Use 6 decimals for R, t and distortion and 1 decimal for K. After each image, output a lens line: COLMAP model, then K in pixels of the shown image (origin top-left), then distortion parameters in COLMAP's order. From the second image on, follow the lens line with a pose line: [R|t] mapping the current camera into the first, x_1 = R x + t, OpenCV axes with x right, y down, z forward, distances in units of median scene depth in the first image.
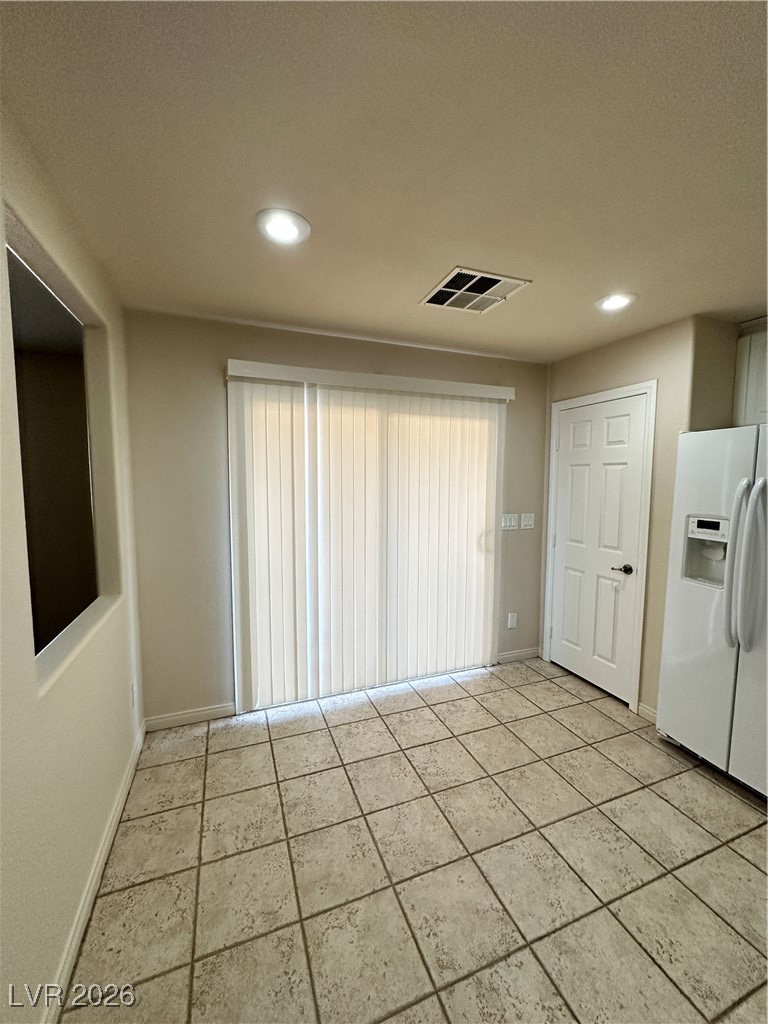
lens RADIAL K [[406.7, 0, 384.6], [0, 406.7, 512.5], [0, 0, 1]] dist [-0.003821, 0.000802]
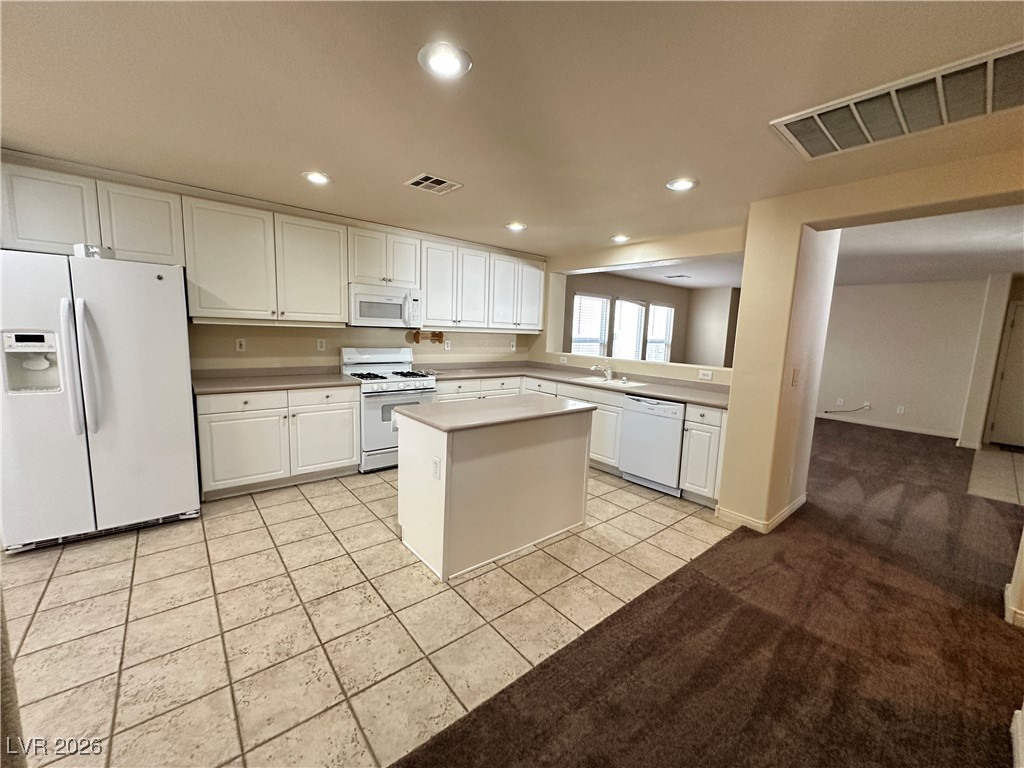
lens RADIAL K [[406.7, 0, 511.6], [0, 406.7, 384.1], [0, 0, 1]] dist [-0.003821, 0.000802]
pose [[-0.320153, -0.142056, 0.936655, -0.567613], [0.043575, 0.985439, 0.164349, 0.023876], [-0.946363, 0.093432, -0.309301, 0.086602]]
